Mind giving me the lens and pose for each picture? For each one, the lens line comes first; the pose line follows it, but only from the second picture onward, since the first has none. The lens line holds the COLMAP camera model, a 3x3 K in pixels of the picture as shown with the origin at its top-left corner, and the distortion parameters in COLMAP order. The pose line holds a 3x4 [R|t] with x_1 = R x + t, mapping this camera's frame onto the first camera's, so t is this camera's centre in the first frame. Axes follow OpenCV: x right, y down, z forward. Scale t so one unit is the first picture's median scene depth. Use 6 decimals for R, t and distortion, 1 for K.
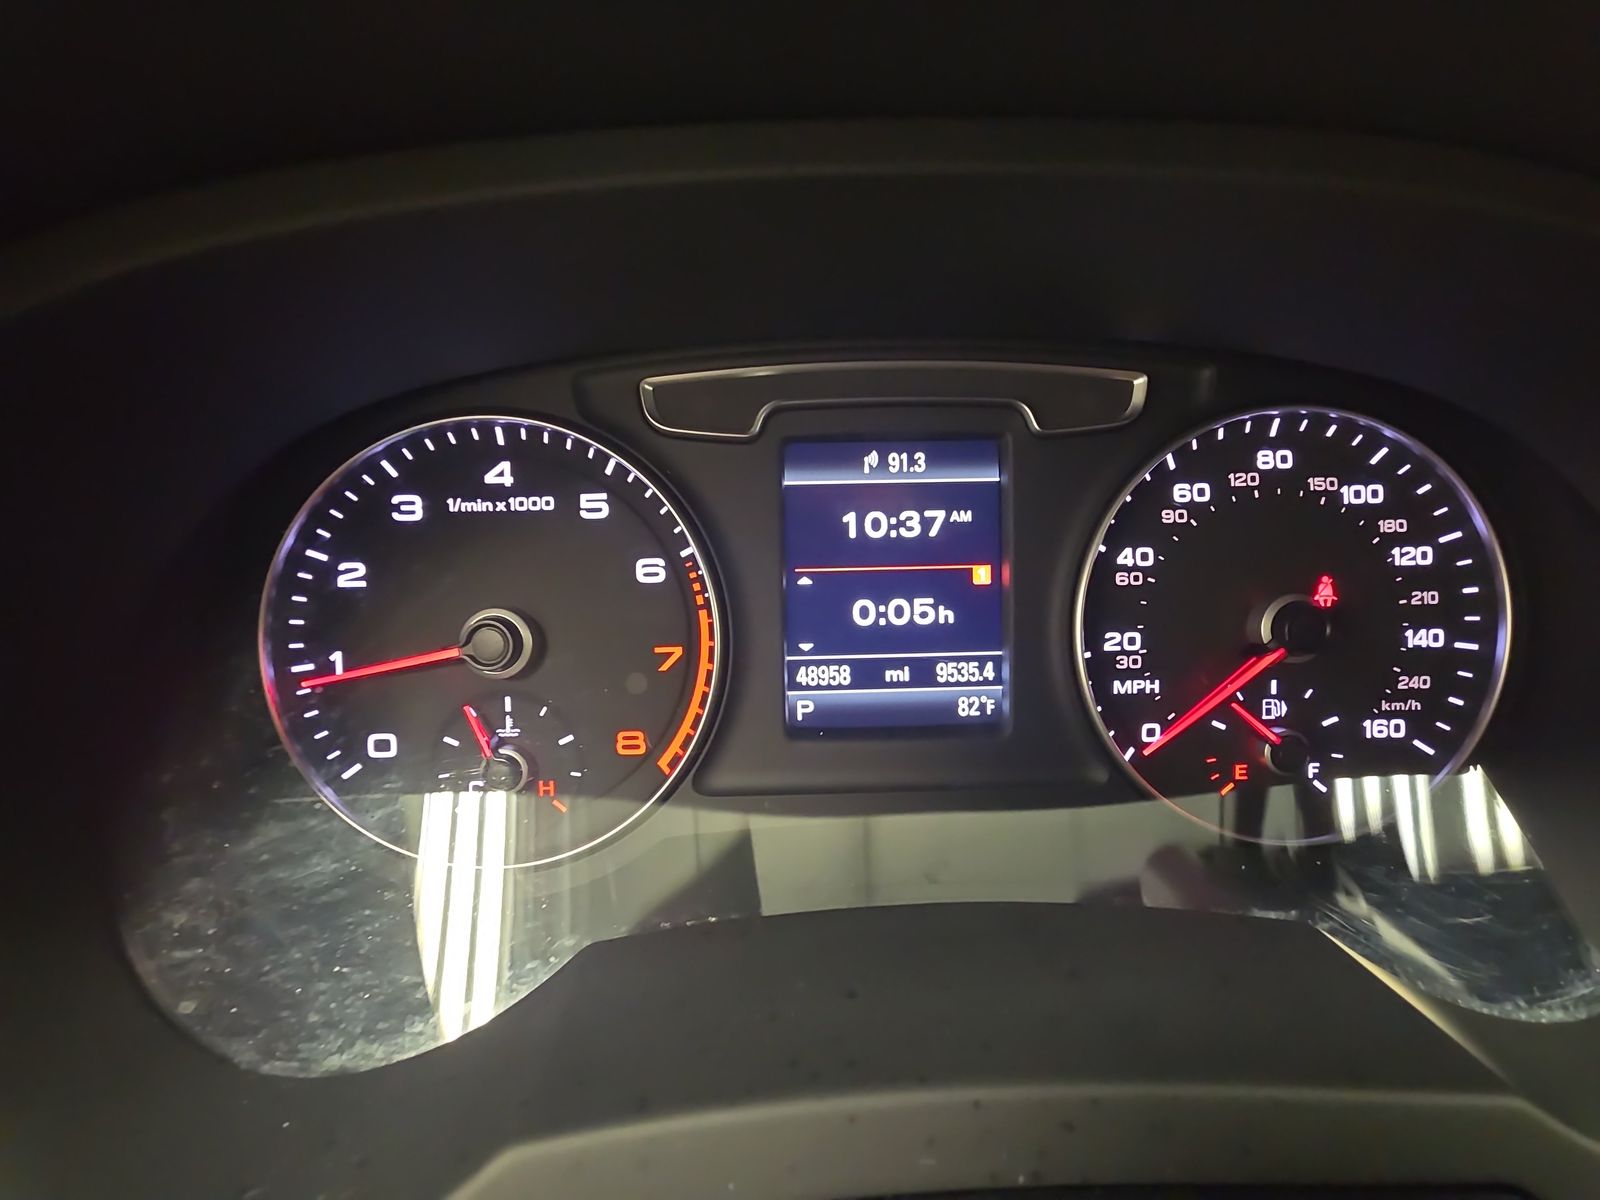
lens RADIAL K [[644.9, 0, 806.1], [0, 644.9, 613.9], [0, 0, 1]] dist [0.003964, -0.001155]
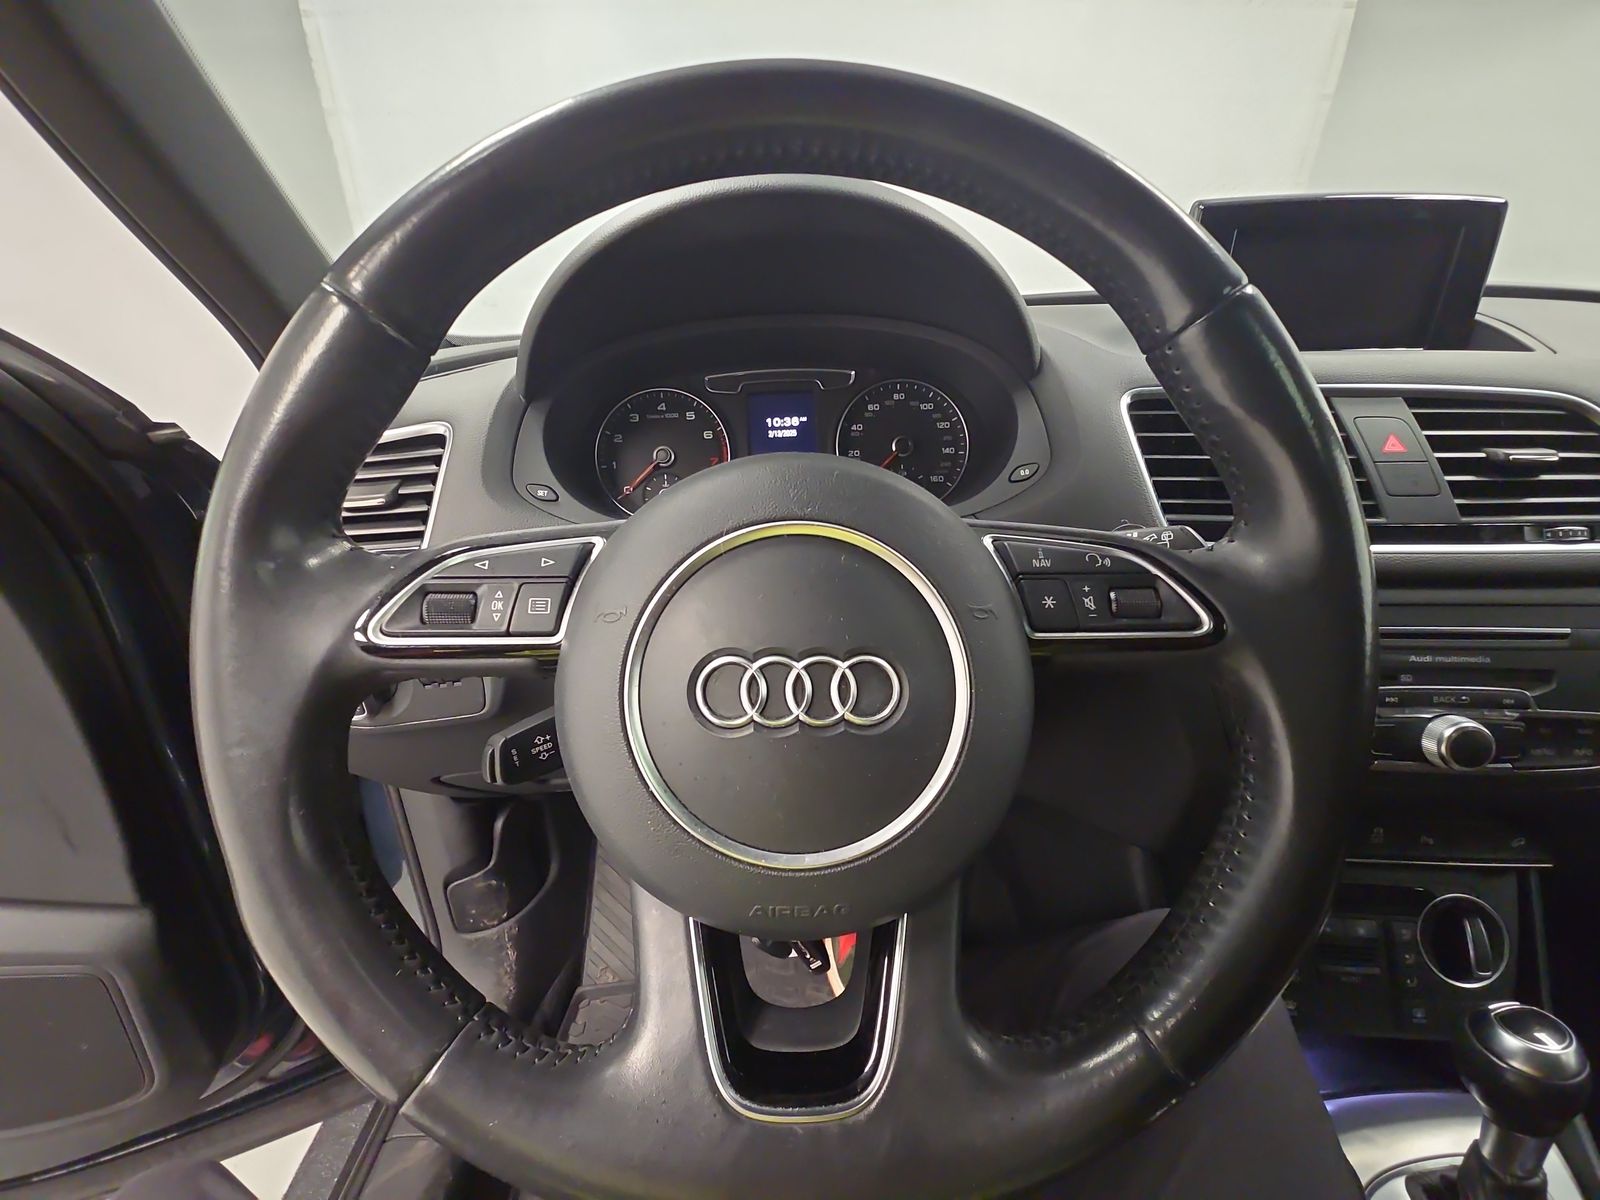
lens RADIAL K [[644.9, 0, 803.0], [0, 644.9, 585.5], [0, 0, 1]] dist [0.003964, -0.001155]
pose [[0.999583, -0.028292, 0.005718, 0.202290], [0.028411, 0.999359, -0.021782, 0.790248], [-0.005098, 0.021935, 0.999746, -2.284385]]
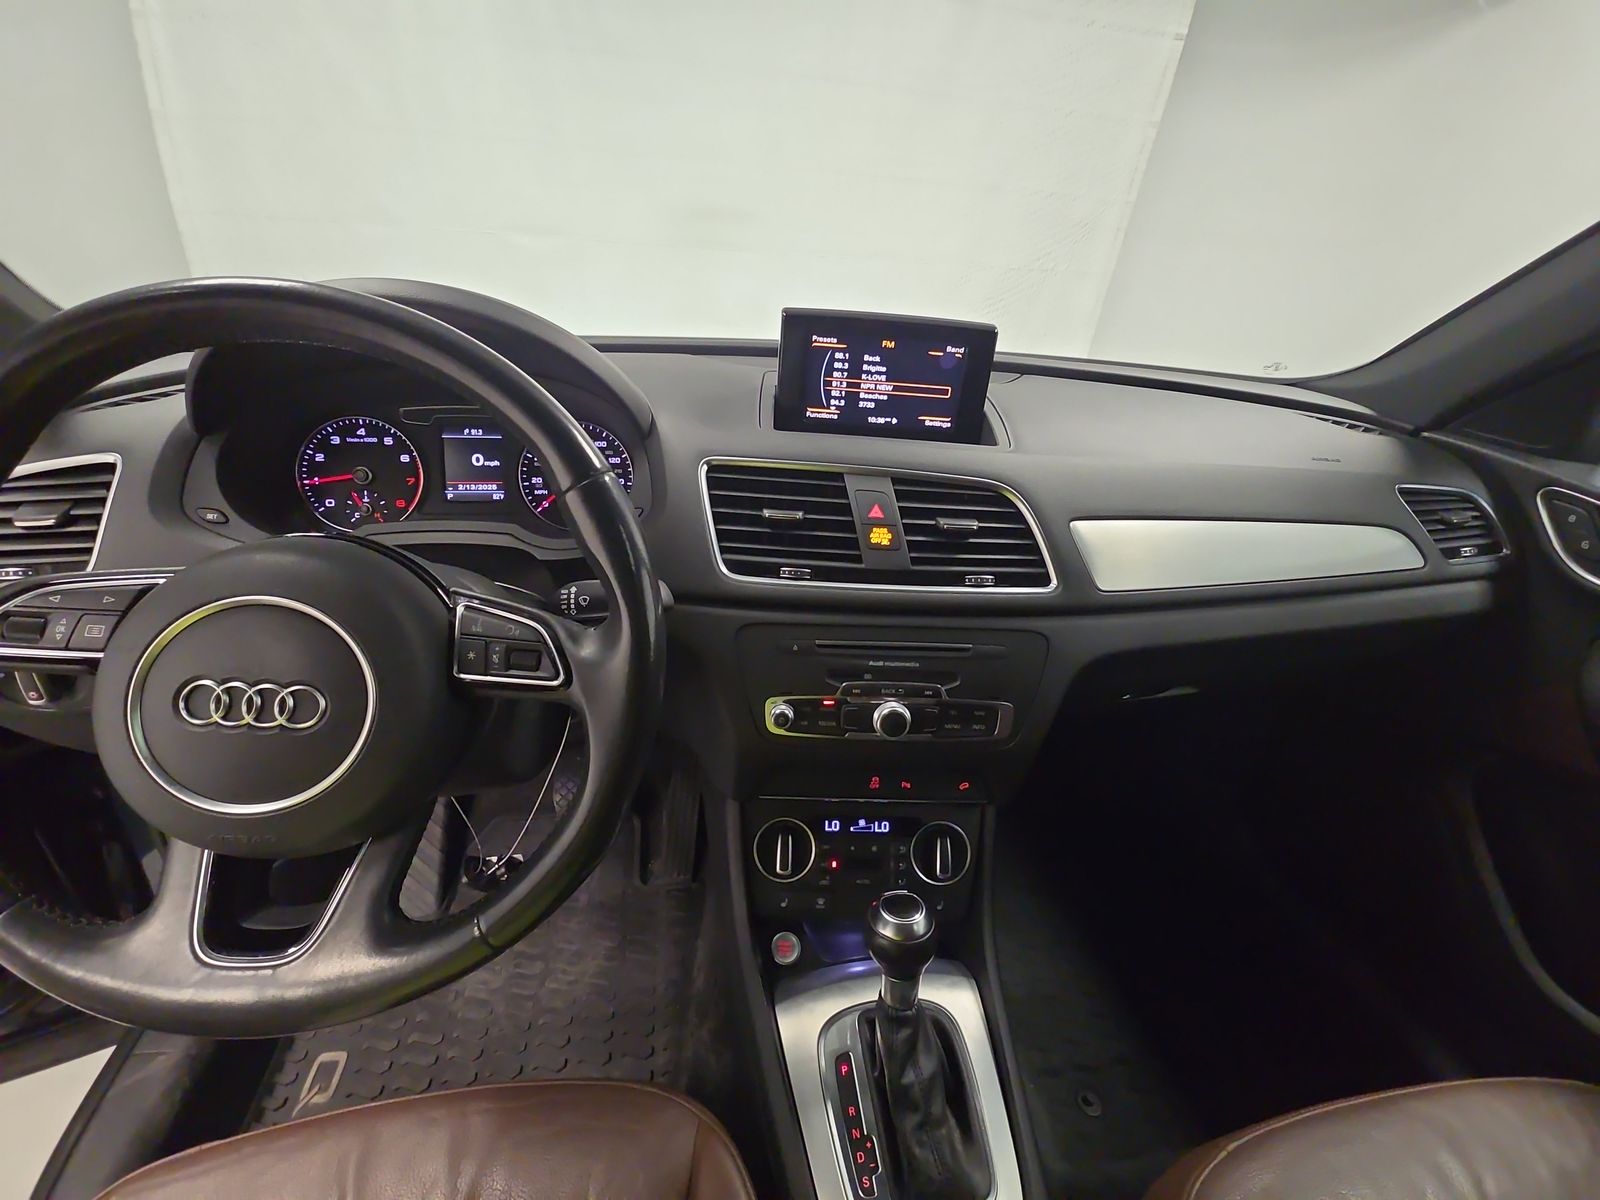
lens RADIAL K [[644.9, 0, 796.7], [0, 644.9, 595.6], [0, 0, 1]] dist [0.003964, -0.001155]
pose [[0.989186, -0.004623, 0.146597, 1.506838], [-0.003278, 0.998557, 0.053610, 0.536843], [-0.146633, -0.053511, 0.987743, -3.198531]]
